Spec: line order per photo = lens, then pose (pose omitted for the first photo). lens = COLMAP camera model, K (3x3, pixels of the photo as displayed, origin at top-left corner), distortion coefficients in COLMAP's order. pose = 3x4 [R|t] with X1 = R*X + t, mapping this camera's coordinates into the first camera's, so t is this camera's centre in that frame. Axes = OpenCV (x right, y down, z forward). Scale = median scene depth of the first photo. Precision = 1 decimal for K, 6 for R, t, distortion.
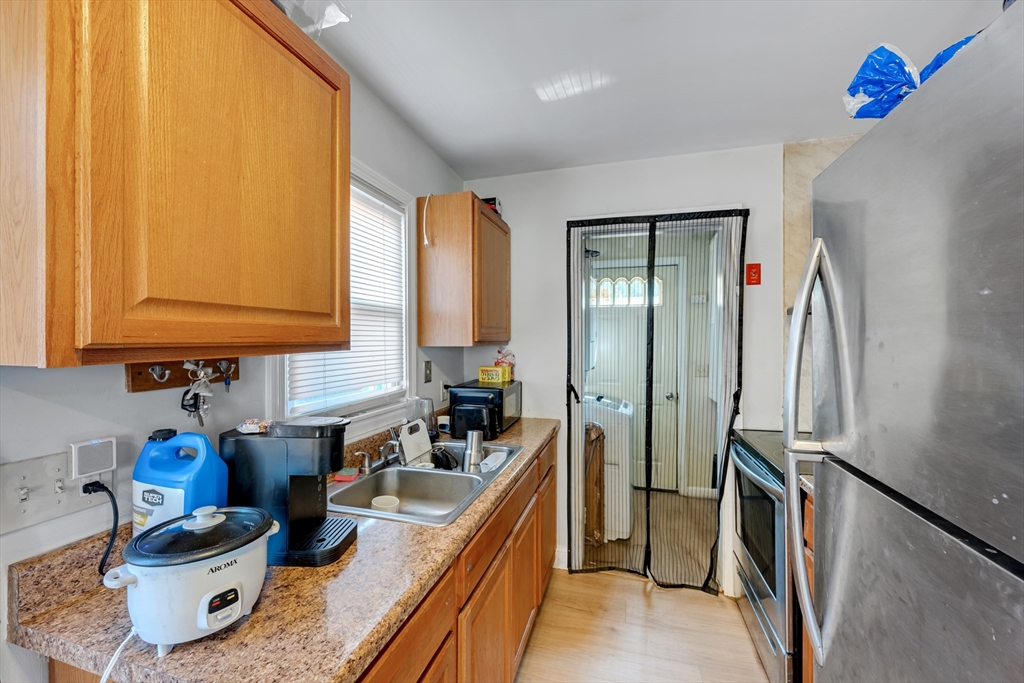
lens RADIAL K [[407.7, 0, 510.9], [0, 407.7, 340.3], [0, 0, 1]] dist [-0.000686, -0.001066]
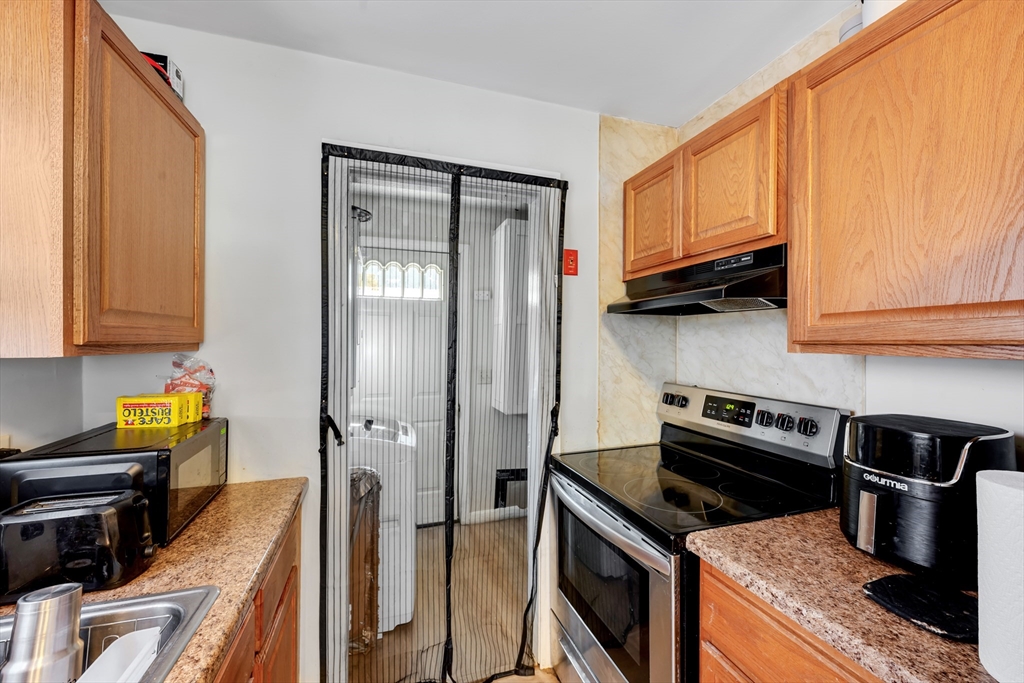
lens RADIAL K [[407.7, 0, 514.5], [0, 407.7, 338.1], [0, 0, 1]] dist [-0.000686, -0.001066]
pose [[0.825224, 0.007137, 0.564761, 0.035318], [-0.002255, 0.999954, -0.009342, -0.001107], [-0.564802, 0.006436, 0.825202, 0.356279]]
